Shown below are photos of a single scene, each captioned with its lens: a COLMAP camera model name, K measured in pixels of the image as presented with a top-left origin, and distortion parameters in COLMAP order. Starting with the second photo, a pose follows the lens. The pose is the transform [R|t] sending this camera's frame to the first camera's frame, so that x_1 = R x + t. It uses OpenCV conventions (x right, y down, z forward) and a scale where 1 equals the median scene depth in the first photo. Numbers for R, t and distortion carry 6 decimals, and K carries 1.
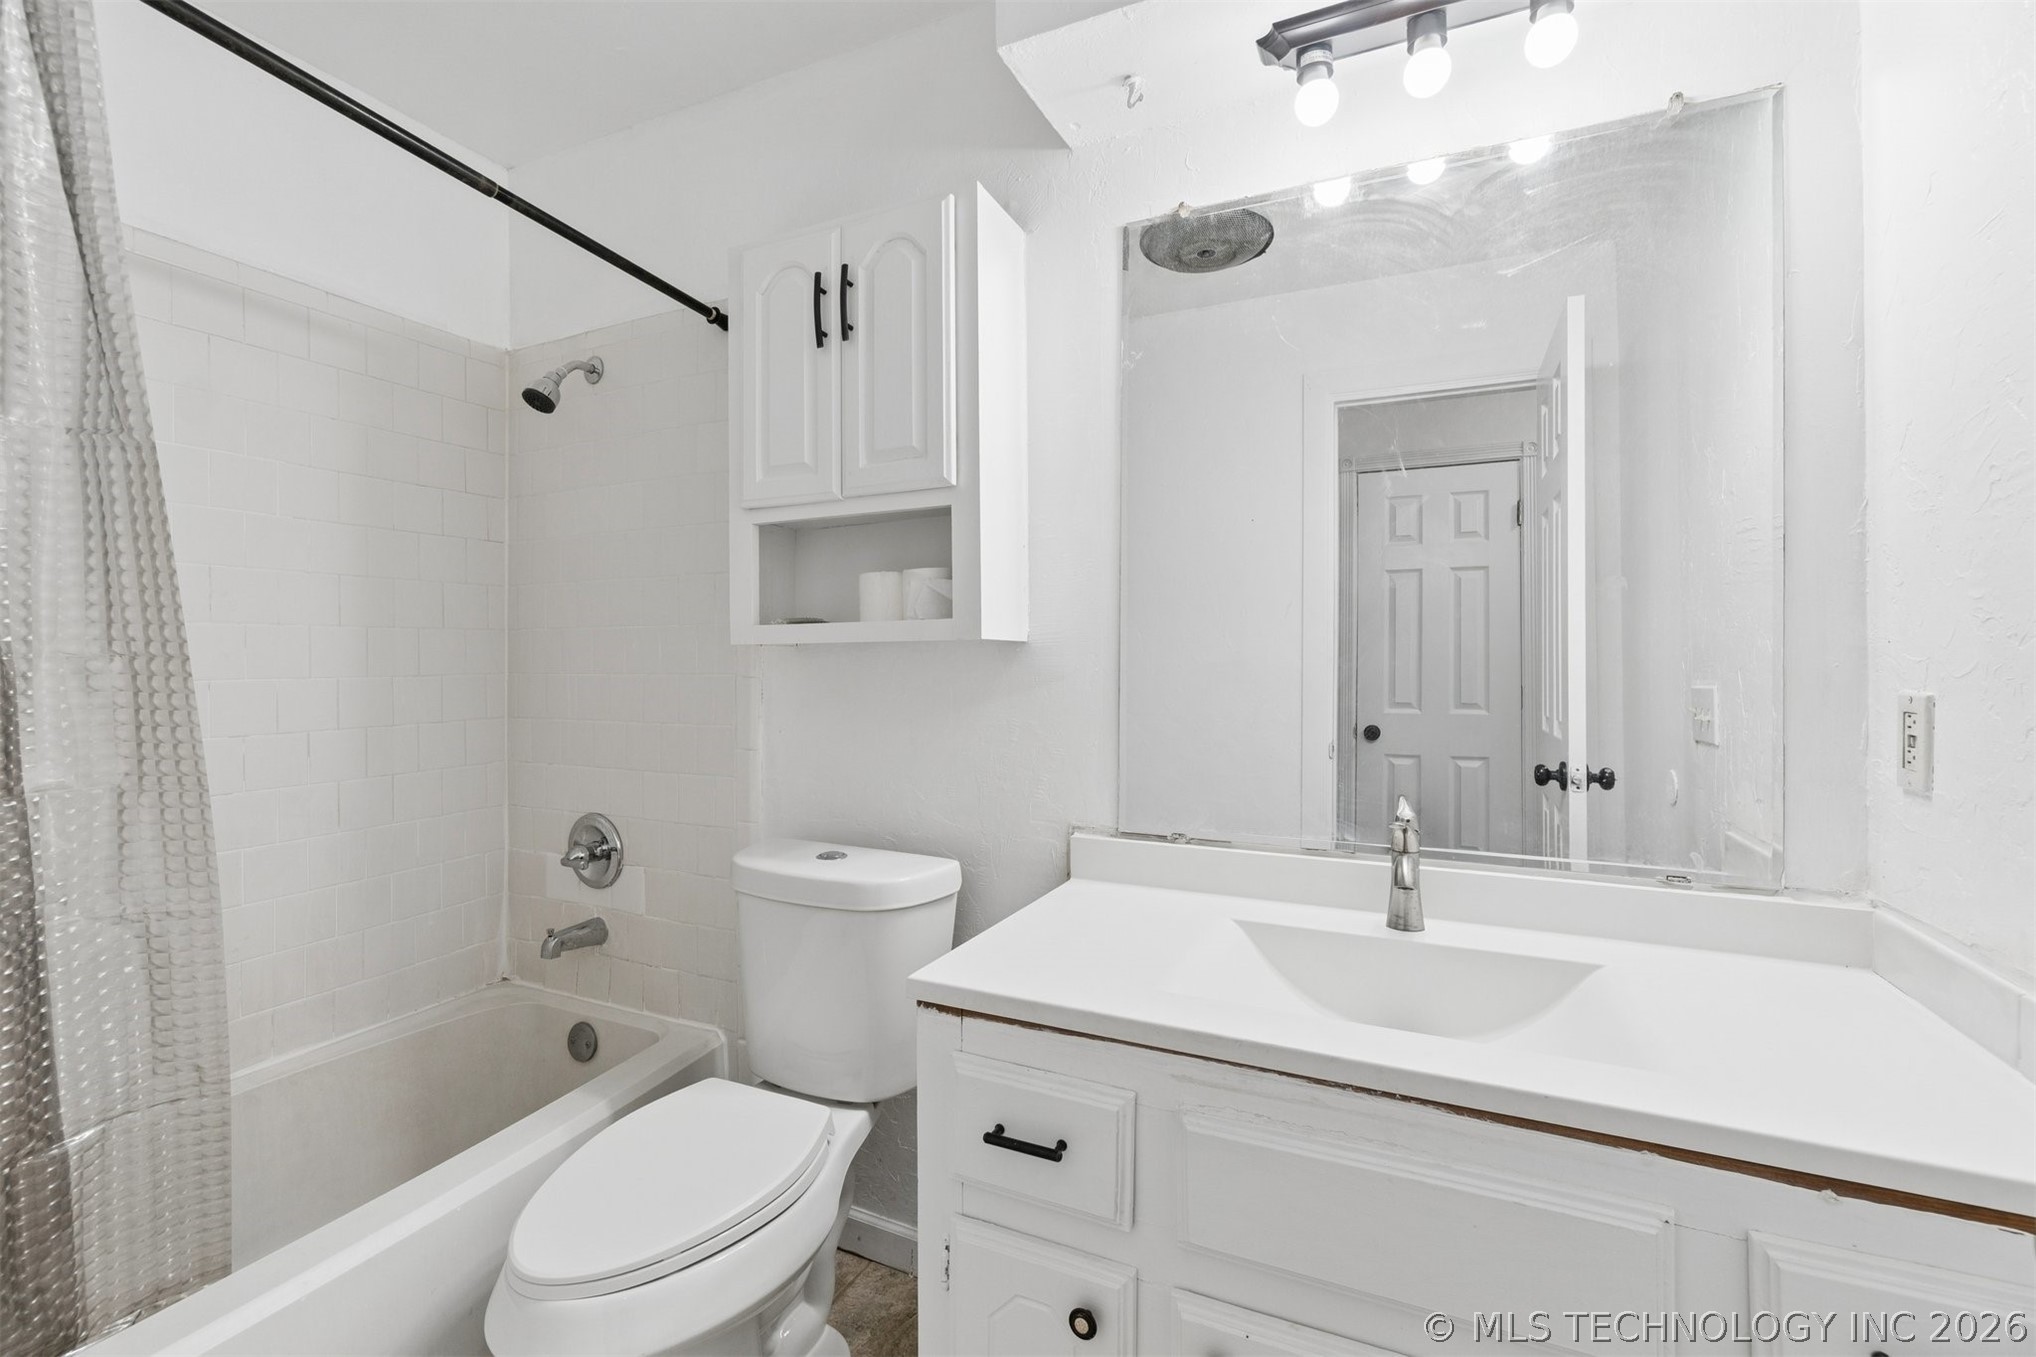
lens RADIAL K [[877.9, 0, 1013.8], [0, 877.9, 671.6], [0, 0, 1]] dist [-0.004339, 0.001157]
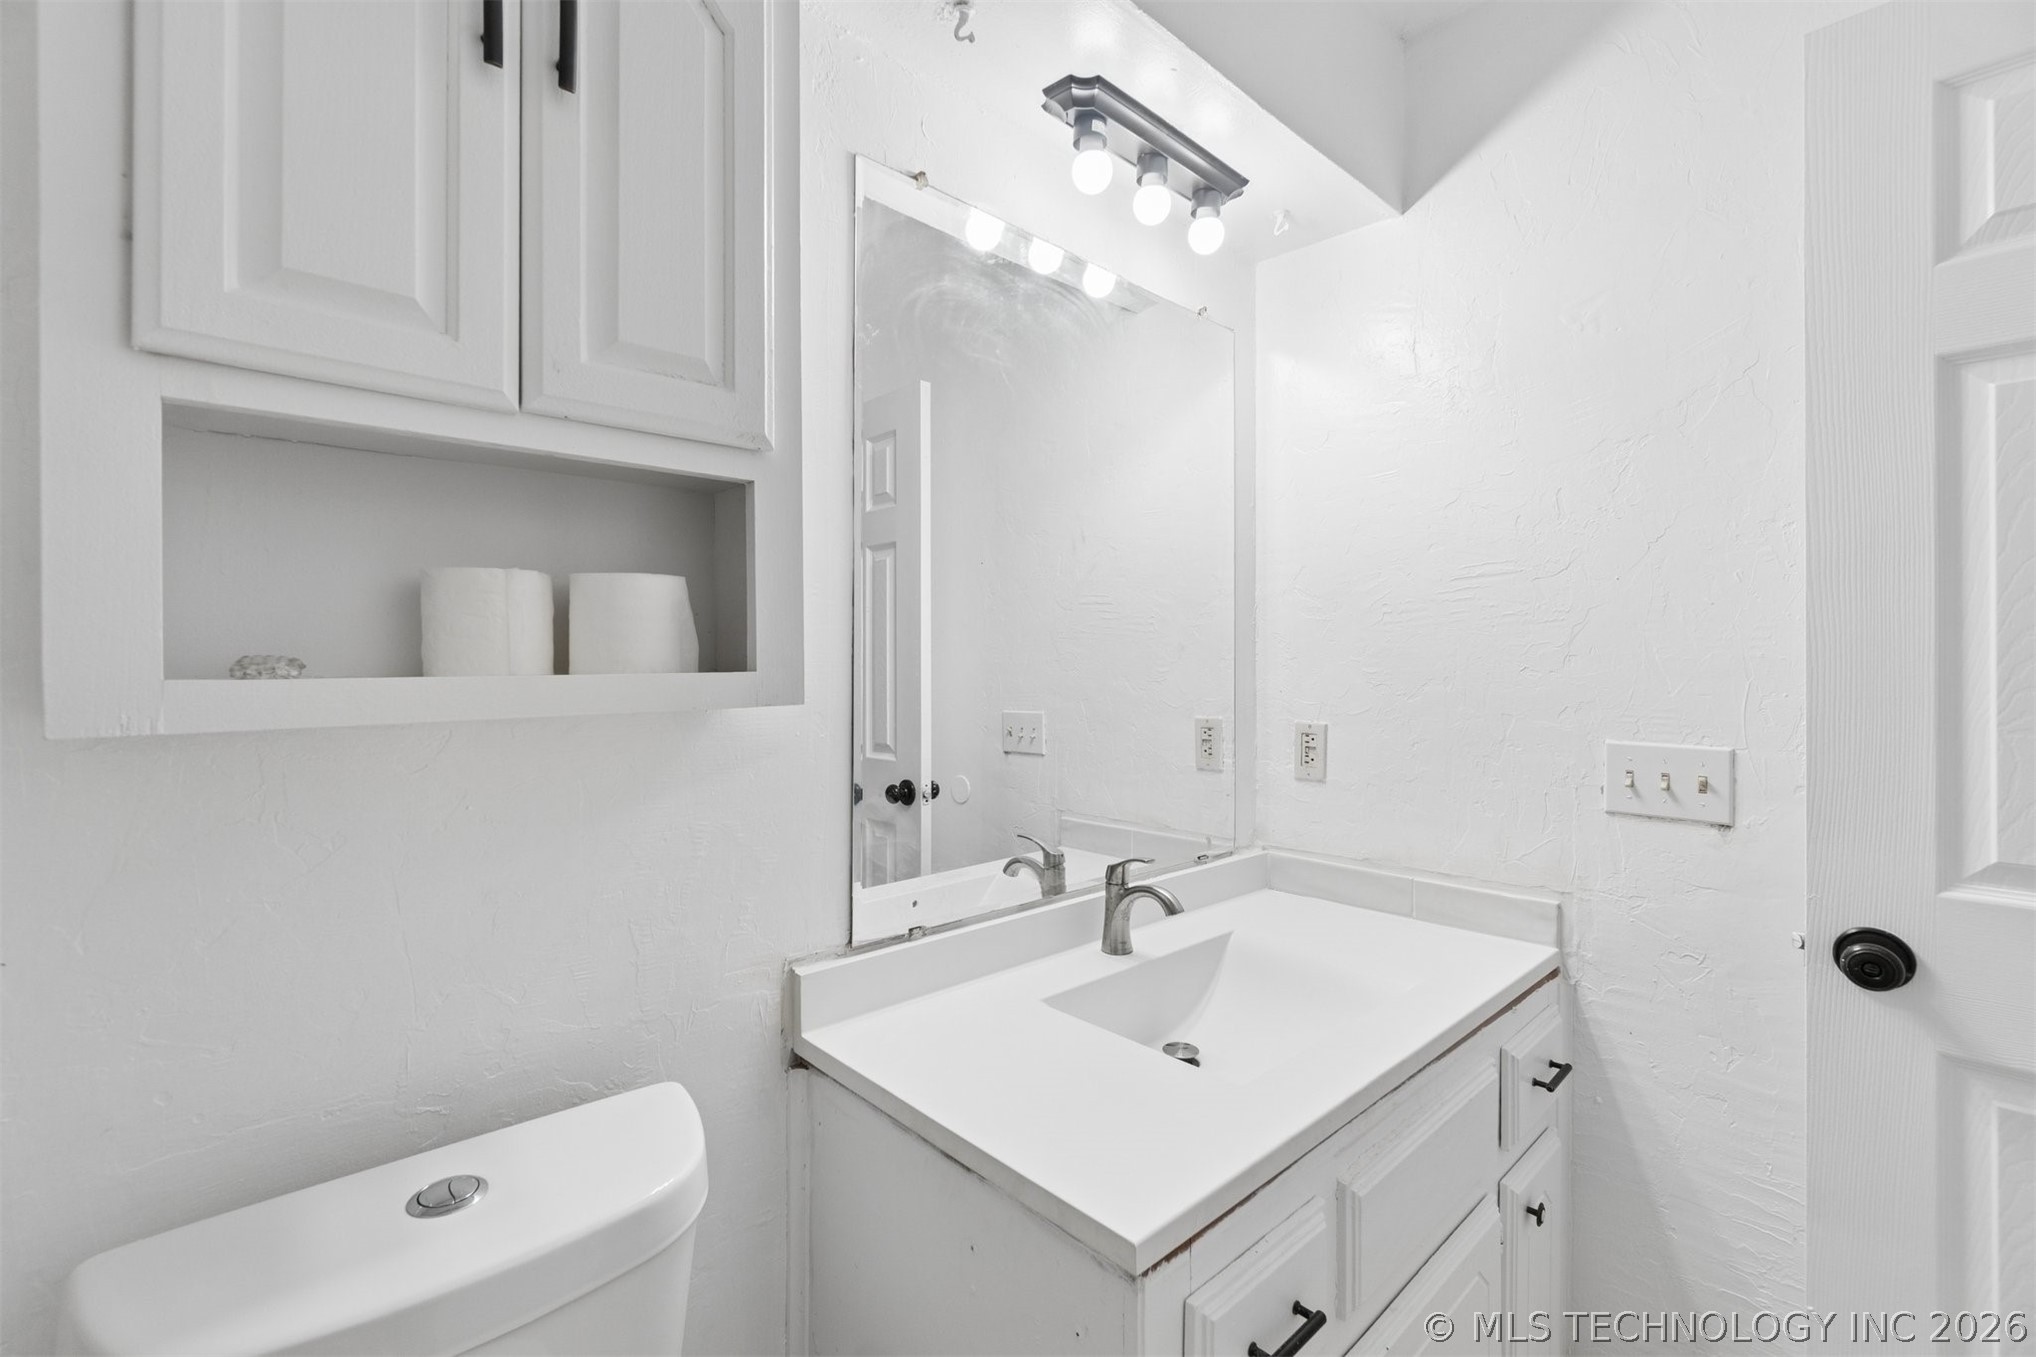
lens RADIAL K [[877.9, 0, 1017.6], [0, 877.9, 670.1], [0, 0, 1]] dist [-0.004339, 0.001157]
pose [[0.372444, -0.005331, 0.928039, -0.557146], [0.009984, 0.999949, 0.001738, -0.060918], [-0.928001, 0.008619, 0.372478, 0.611552]]
